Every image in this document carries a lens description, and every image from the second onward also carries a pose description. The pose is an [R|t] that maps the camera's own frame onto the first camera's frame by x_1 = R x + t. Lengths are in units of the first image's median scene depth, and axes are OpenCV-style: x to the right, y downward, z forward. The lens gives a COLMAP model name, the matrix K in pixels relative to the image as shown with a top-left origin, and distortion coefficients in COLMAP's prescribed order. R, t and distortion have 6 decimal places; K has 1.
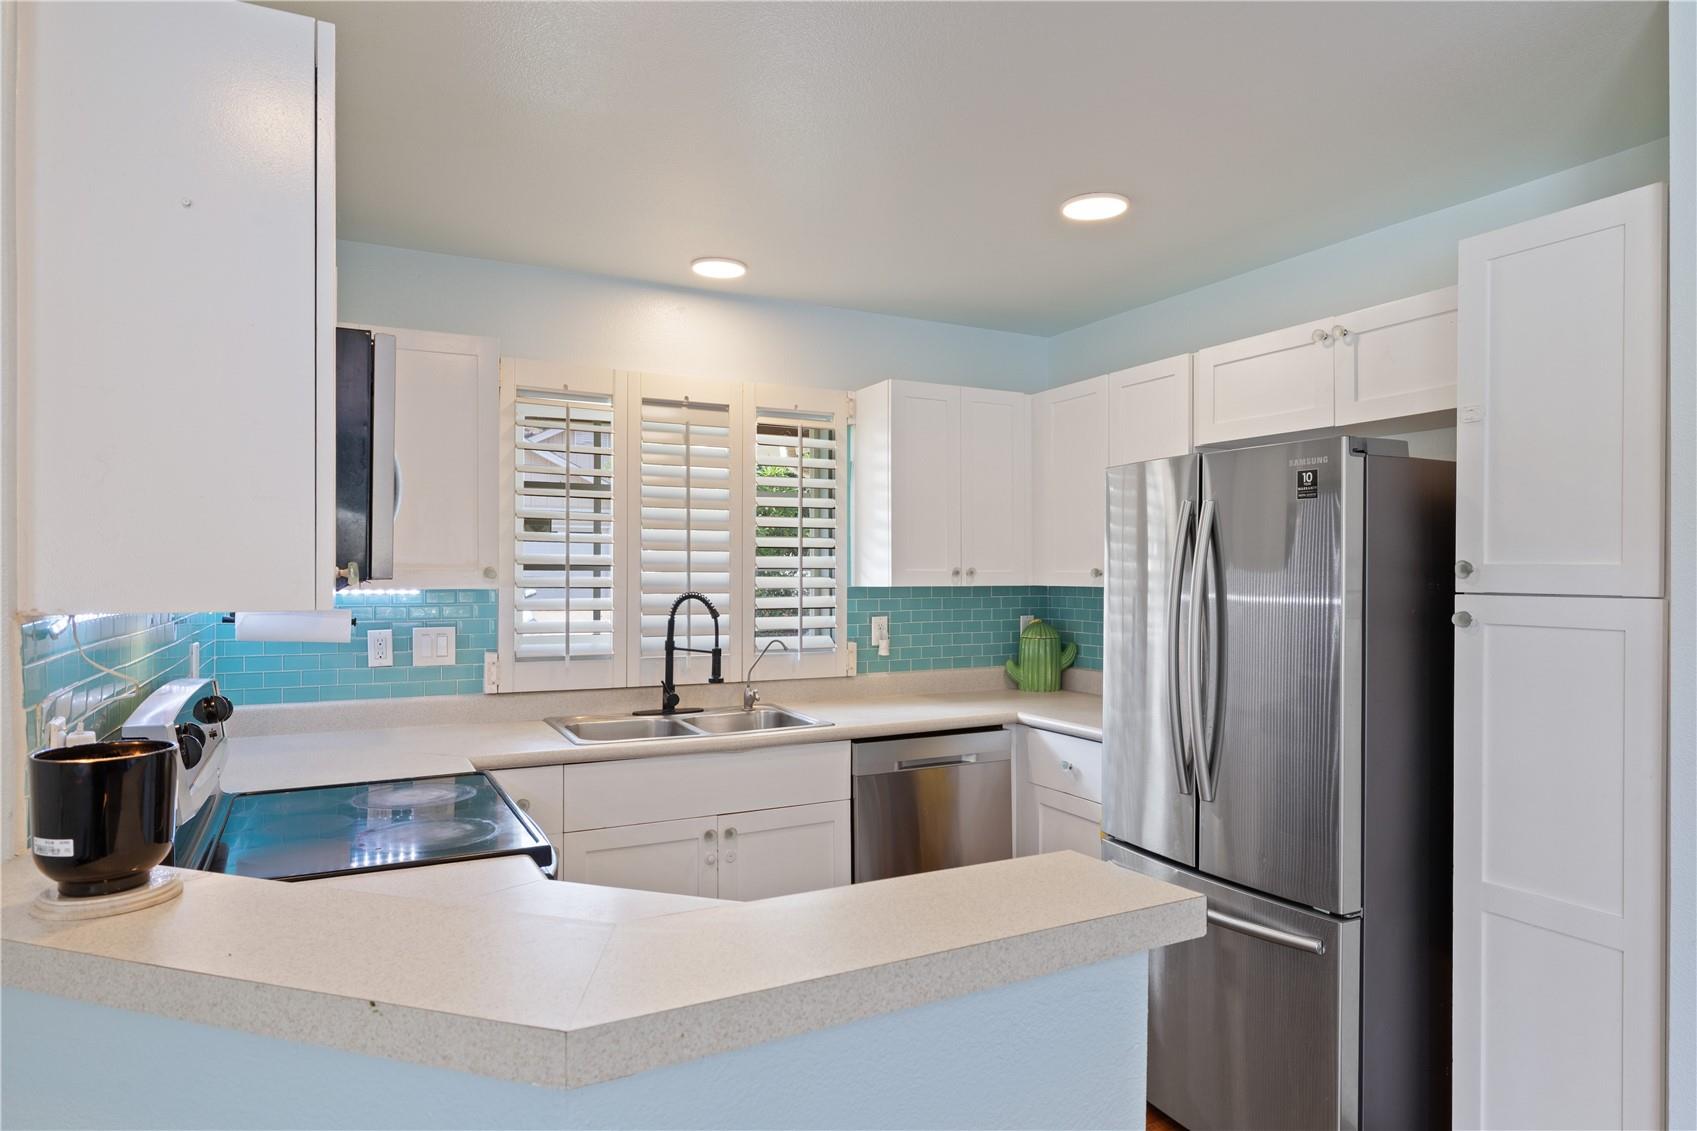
lens RADIAL K [[1006.5, 0, 849.3], [0, 1006.5, 570.7], [0, 0, 1]] dist [-0.002015, -0.000342]
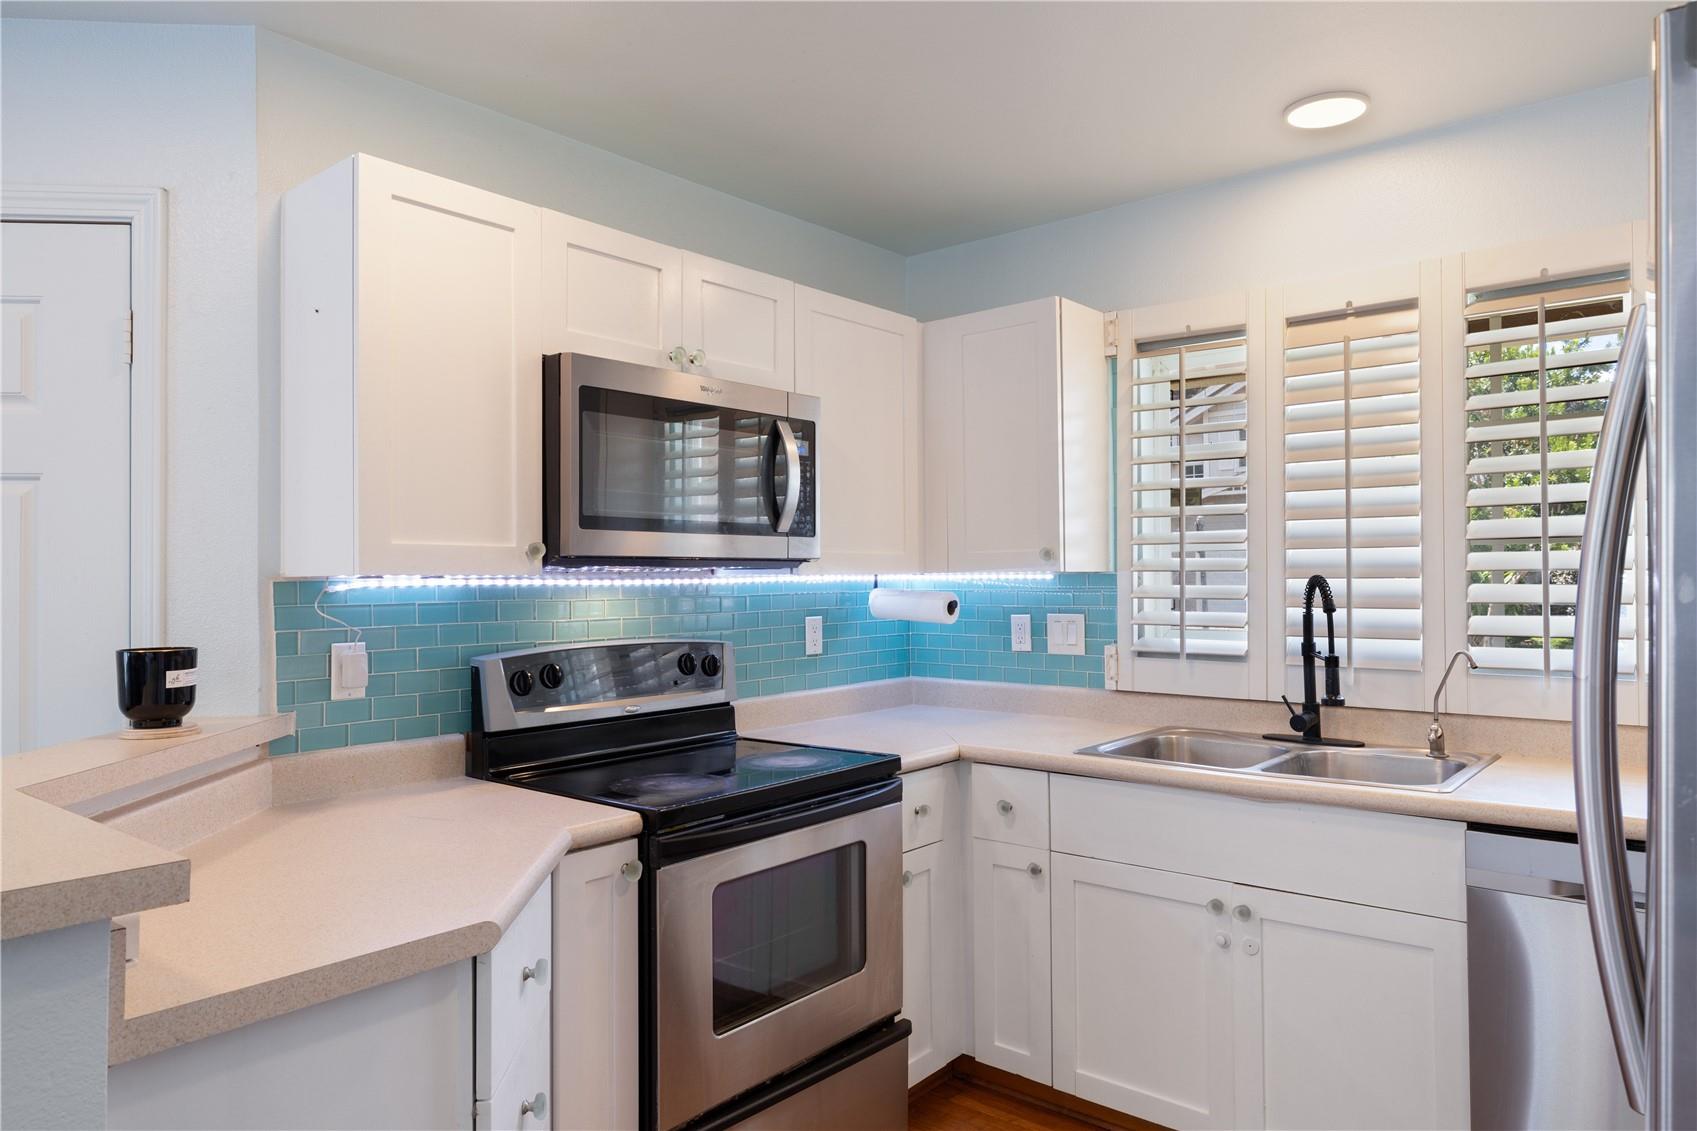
lens RADIAL K [[1078.4, 0, 848.5], [0, 1078.4, 569.4], [0, 0, 1]] dist [0.010672, 0.001742]
pose [[0.406195, -0.010730, -0.913723, 0.426312], [0.009176, 0.999929, -0.007664, 0.020366], [0.913740, -0.005271, 0.406265, 0.398575]]
